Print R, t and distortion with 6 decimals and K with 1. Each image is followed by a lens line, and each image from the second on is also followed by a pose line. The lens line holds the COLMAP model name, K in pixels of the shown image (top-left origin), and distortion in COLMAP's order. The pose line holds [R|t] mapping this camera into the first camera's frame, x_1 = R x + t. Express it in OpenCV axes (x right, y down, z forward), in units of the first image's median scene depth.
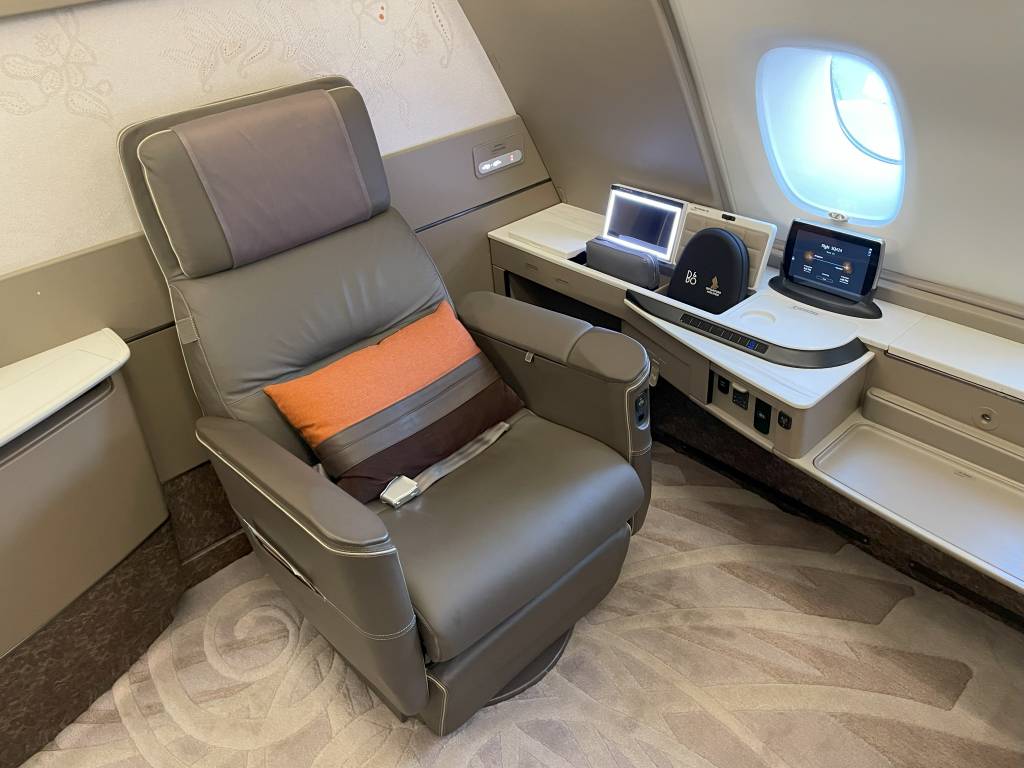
lens RADIAL K [[787.9, 0, 512.0], [0, 787.9, 384.0], [0, 0, 1]] dist [0.074146, -0.105052]
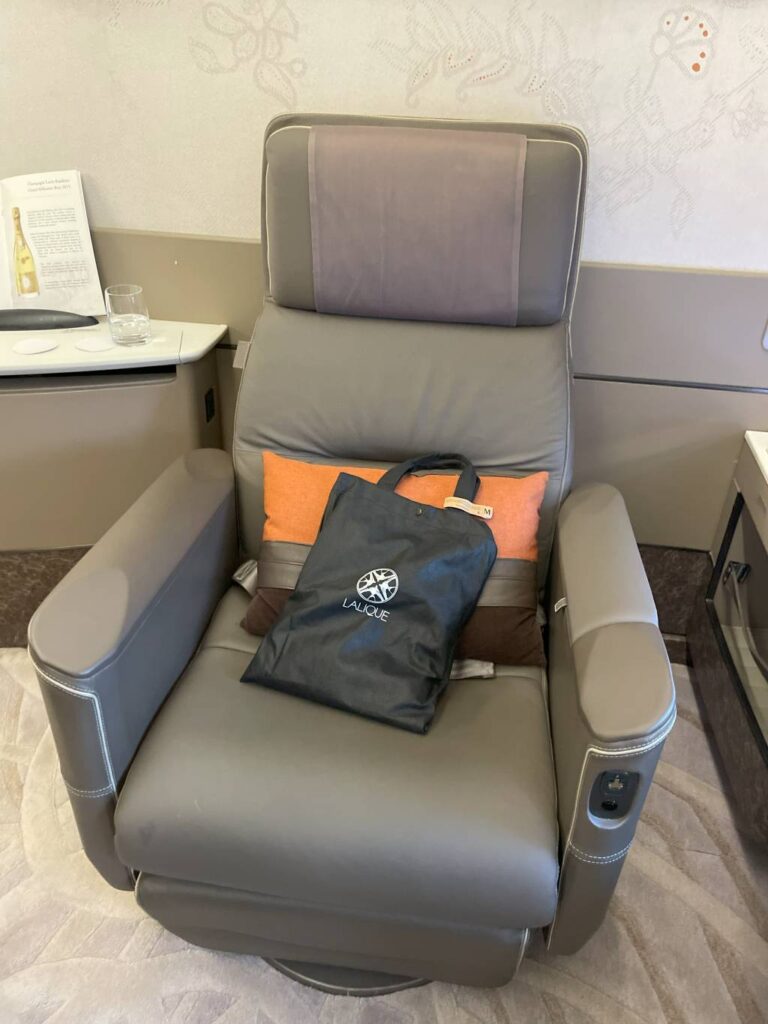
lens RADIAL K [[787.9, 0, 383.2], [0, 787.9, 505.6], [0, 0, 1]] dist [0.074146, -0.105052]
pose [[0.631037, 0.495490, -0.596893, 0.312347], [-0.486909, 0.851981, 0.192481, -0.178714], [0.603914, 0.169170, 0.778890, 0.462575]]
